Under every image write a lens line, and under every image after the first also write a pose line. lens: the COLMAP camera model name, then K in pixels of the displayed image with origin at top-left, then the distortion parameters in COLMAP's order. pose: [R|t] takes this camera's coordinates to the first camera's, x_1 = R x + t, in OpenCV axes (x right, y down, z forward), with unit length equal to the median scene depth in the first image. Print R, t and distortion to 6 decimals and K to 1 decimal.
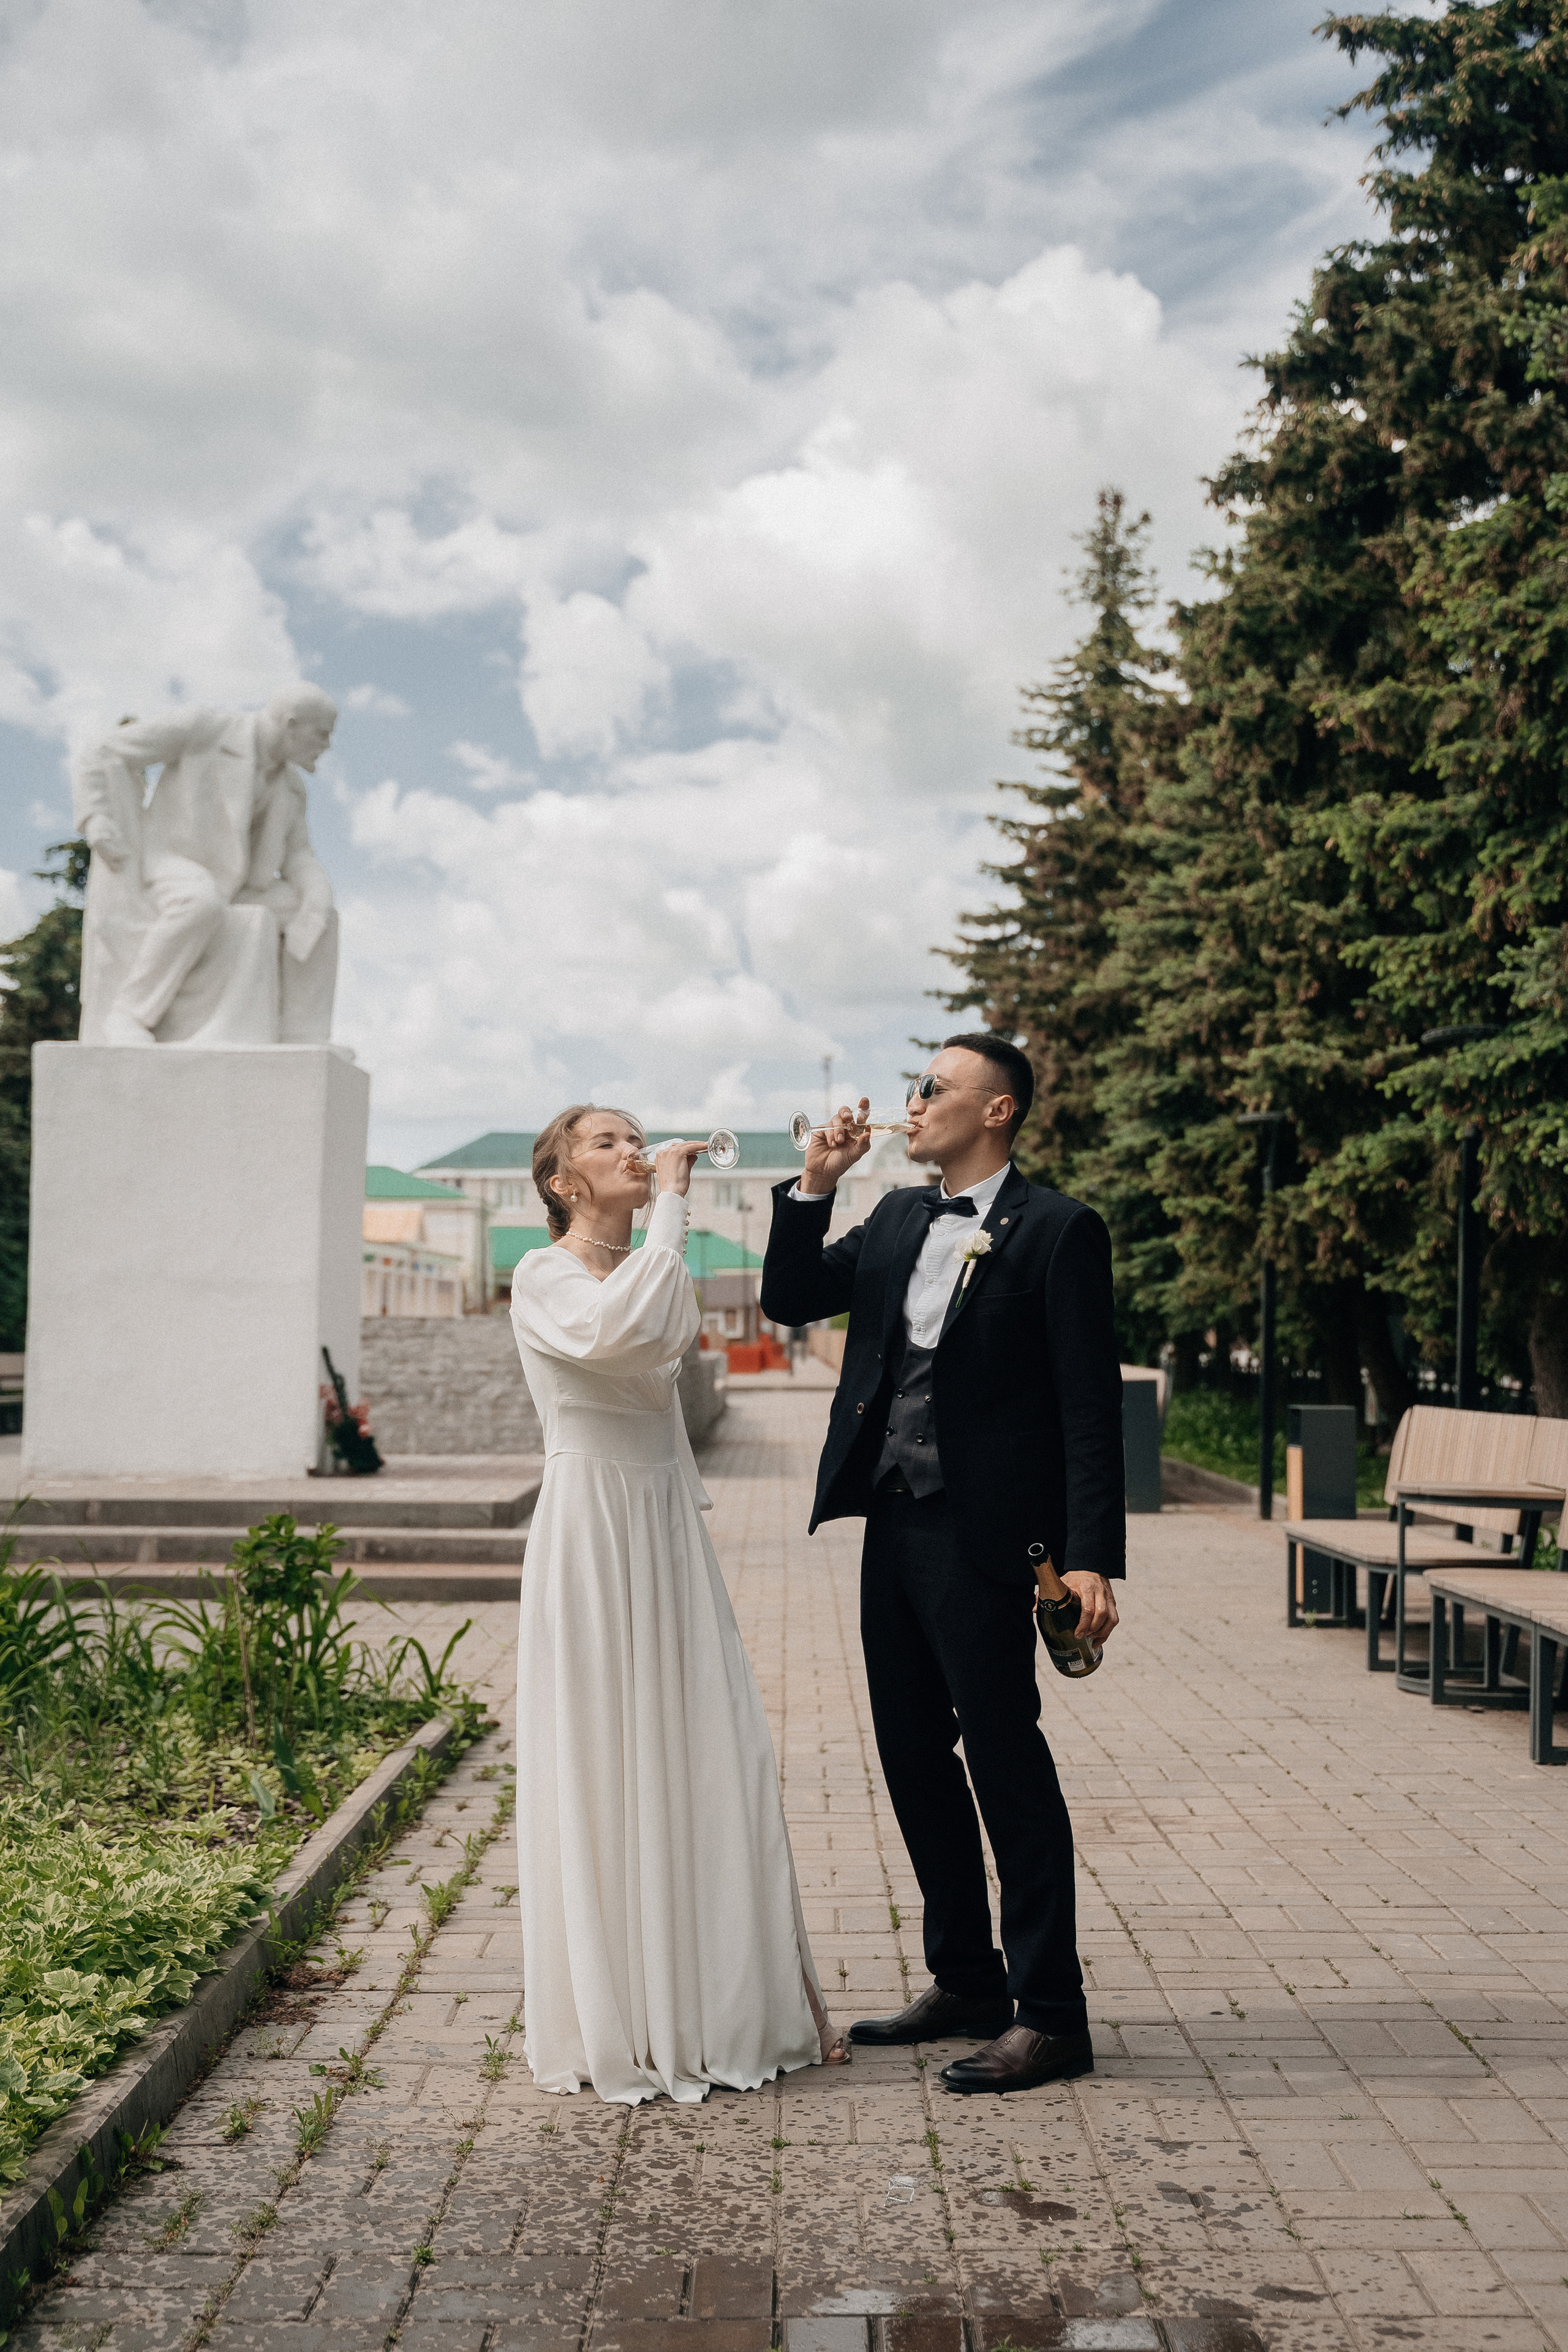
lens RADIAL K [[2675.8, 0, 794.1], [0, 2675.8, 1185.7], [0, 0, 1]] dist [-0.004799, 0.077271]
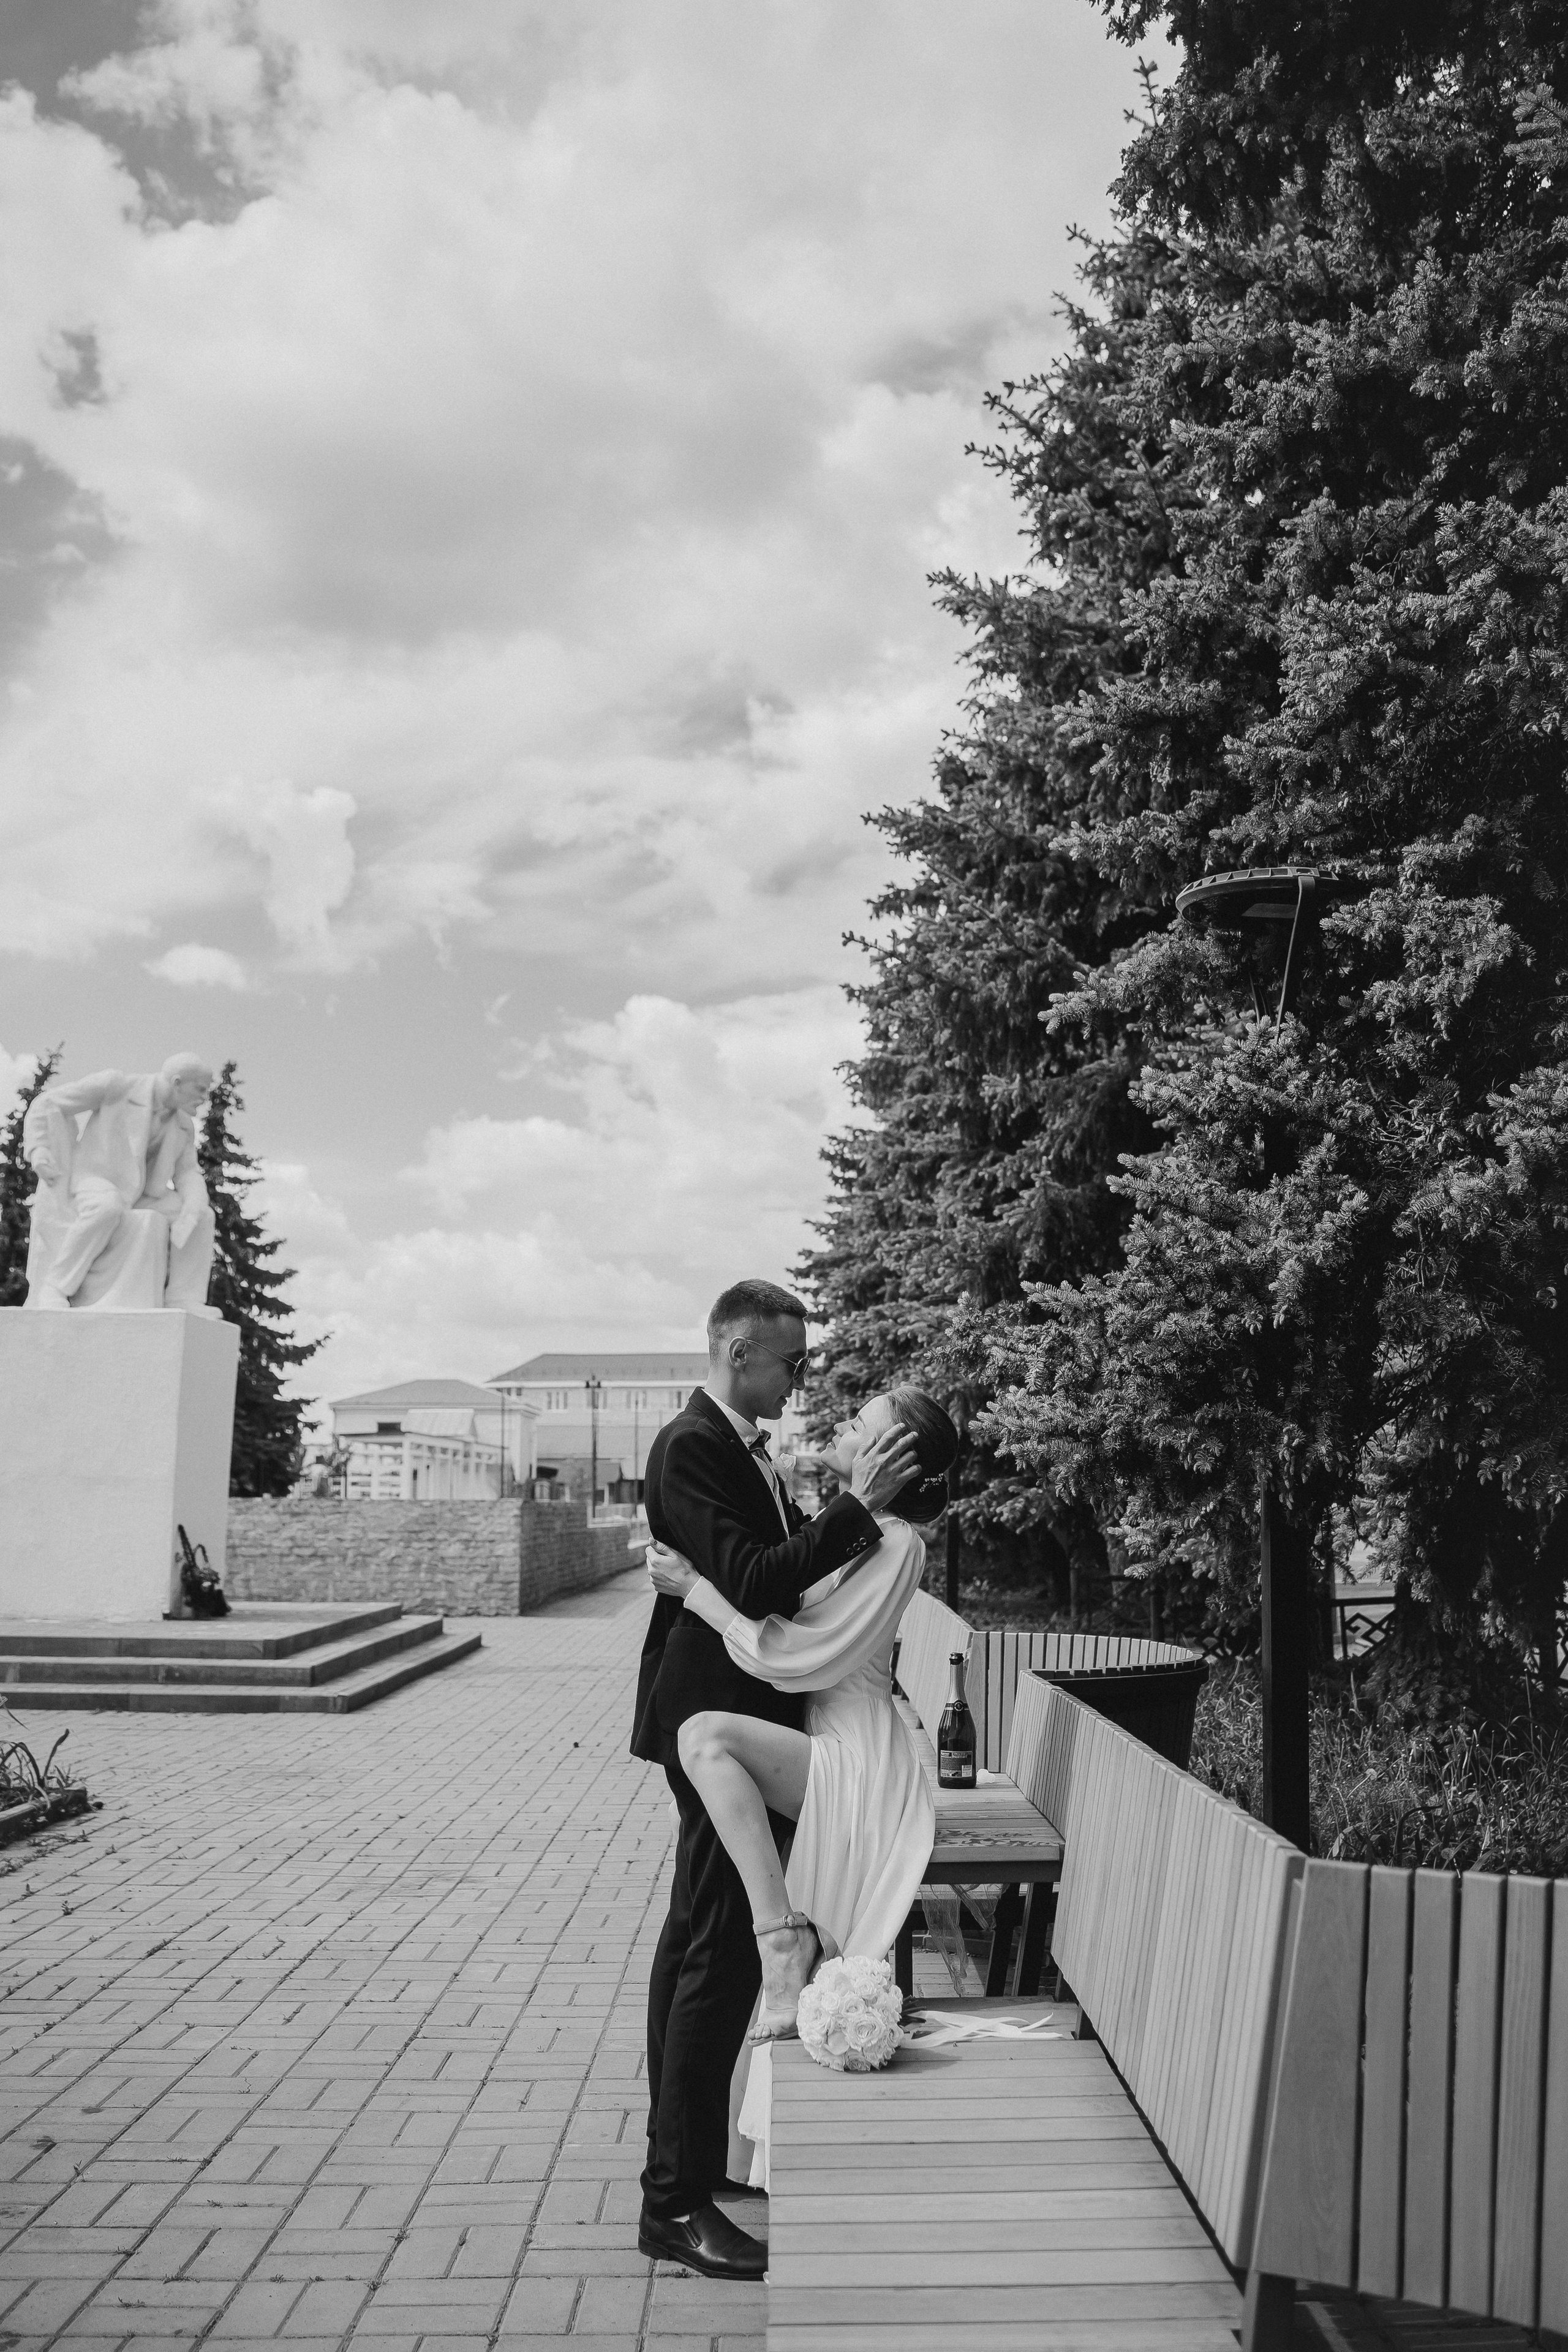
lens RADIAL K [[1971.8, 0, 787.2], [0, 1971.8, 1162.4], [0, 0, 1]] dist [-0.107969, 0.089679]
pose [[0.999925, -0.007919, -0.009384, 0.151554], [0.006791, 0.993384, -0.114636, -0.009156], [0.010229, 0.114564, 0.993363, -0.026192]]
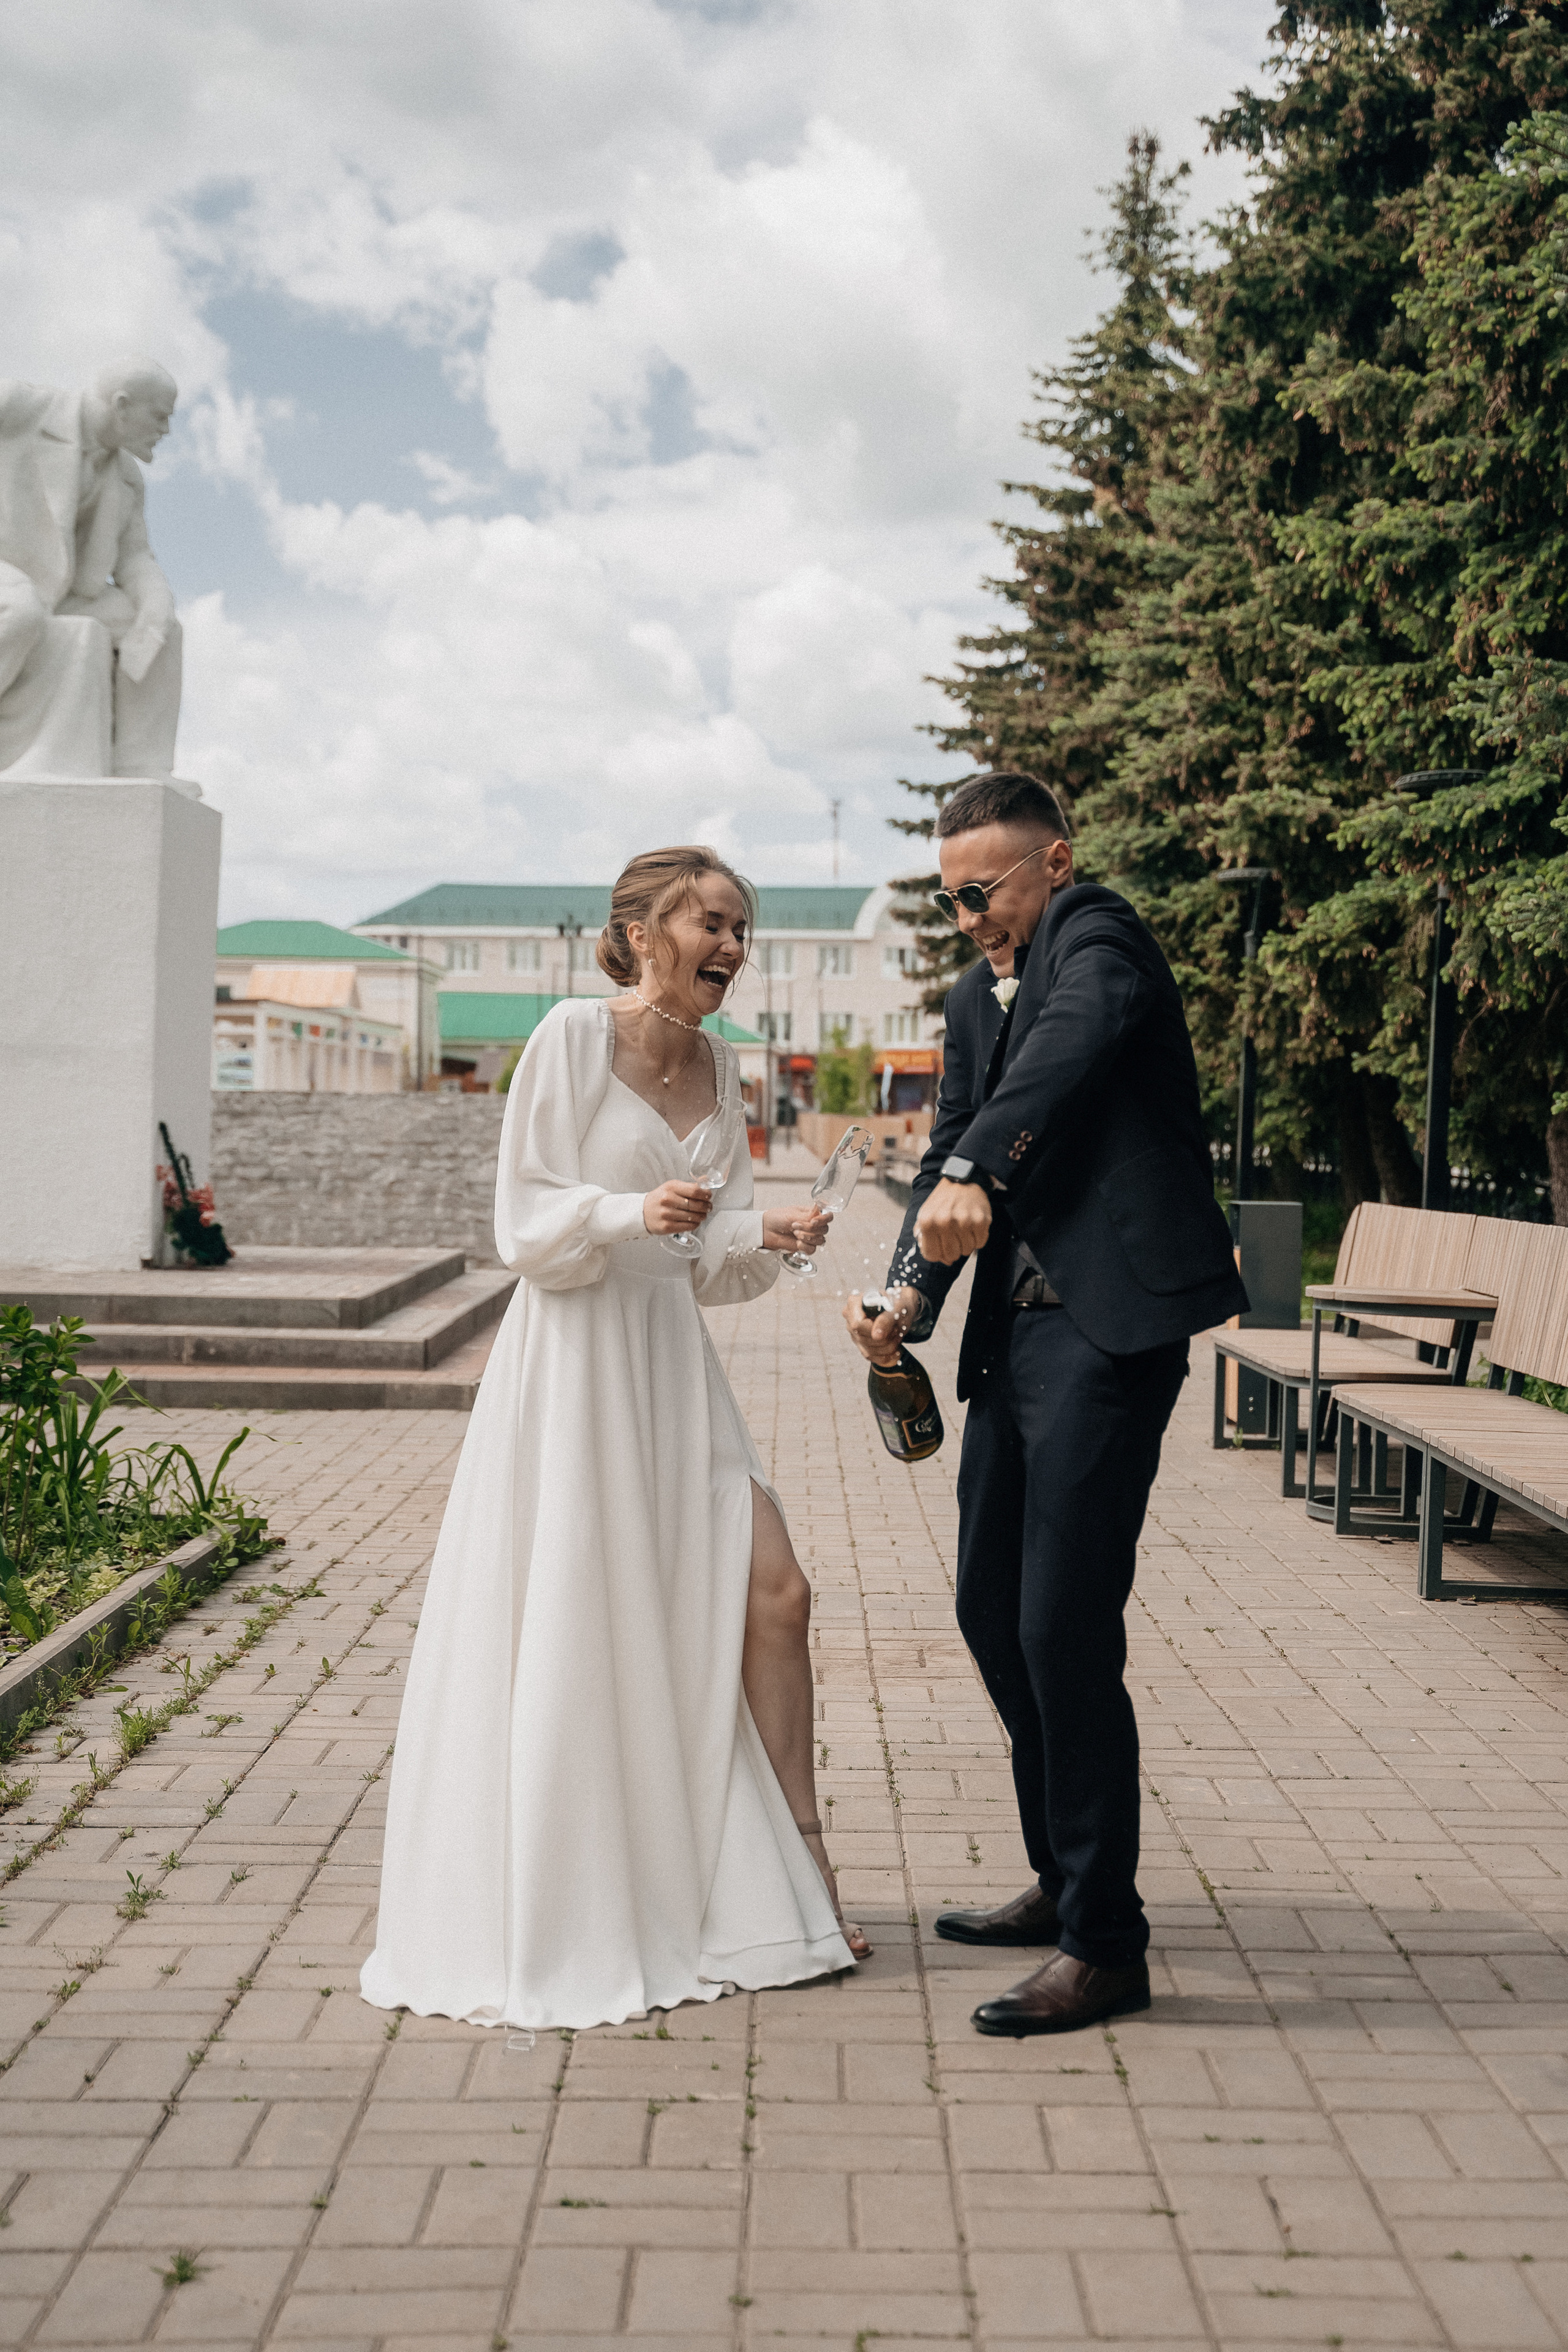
lens RADIAL K [[3042.9, 0, 782.3], [0, 3042.9, 1184.7], [0, 0, 1]] dist [0.046929, 0.055120]
pose [[0.999920, 0.011437, -0.005325, 0.035151], [-0.010992, 0.996962, 0.077109, 0.000577], [0.006191, -0.077045, 0.997008, -0.005594]]
